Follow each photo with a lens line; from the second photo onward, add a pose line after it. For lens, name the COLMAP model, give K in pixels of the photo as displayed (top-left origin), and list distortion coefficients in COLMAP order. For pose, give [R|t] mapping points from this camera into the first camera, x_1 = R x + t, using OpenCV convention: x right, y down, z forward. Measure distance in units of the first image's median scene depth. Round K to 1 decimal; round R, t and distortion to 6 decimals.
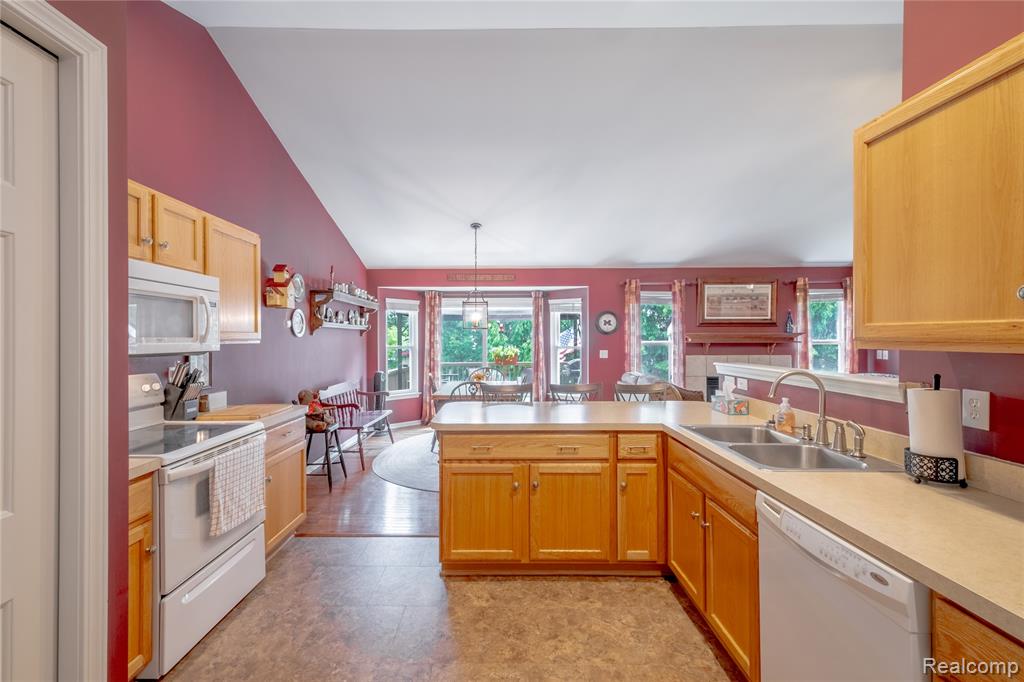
lens RADIAL K [[472.7, 0, 496.2], [0, 472.7, 342.0], [0, 0, 1]] dist [0.000685, 0.000120]
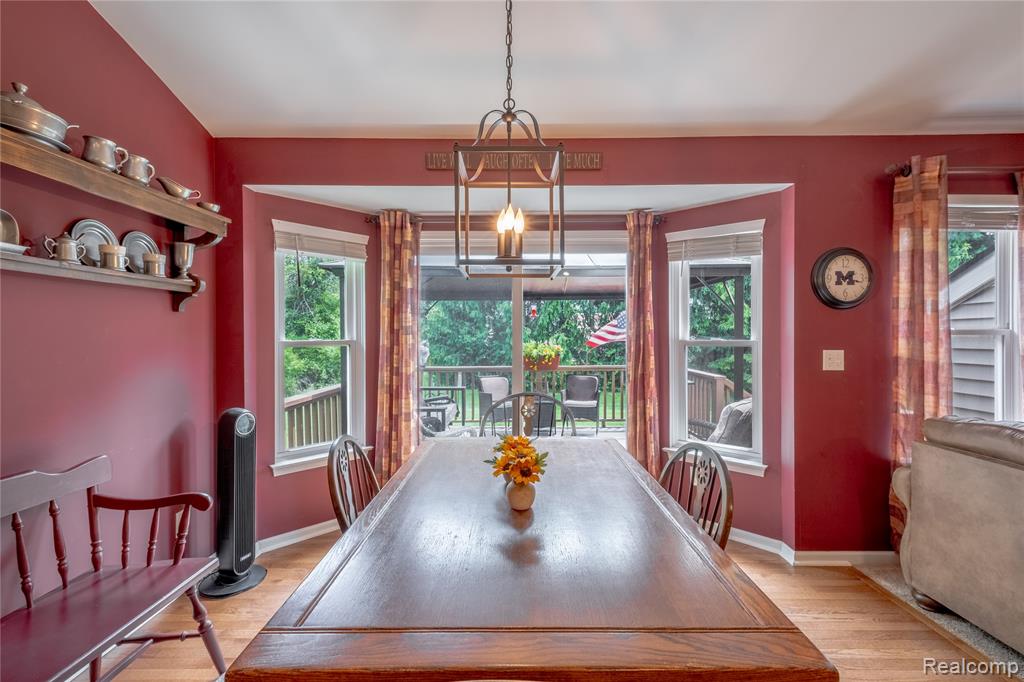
lens RADIAL K [[440.3, 0, 514.9], [0, 440.3, 339.5], [0, 0, 1]] dist [-0.000482, 0.000155]
pose [[0.999844, -0.000070, 0.017645, -0.037618], [-0.000008, 0.999990, 0.004471, 0.007192], [-0.017645, -0.004470, 0.999834, 0.648921]]
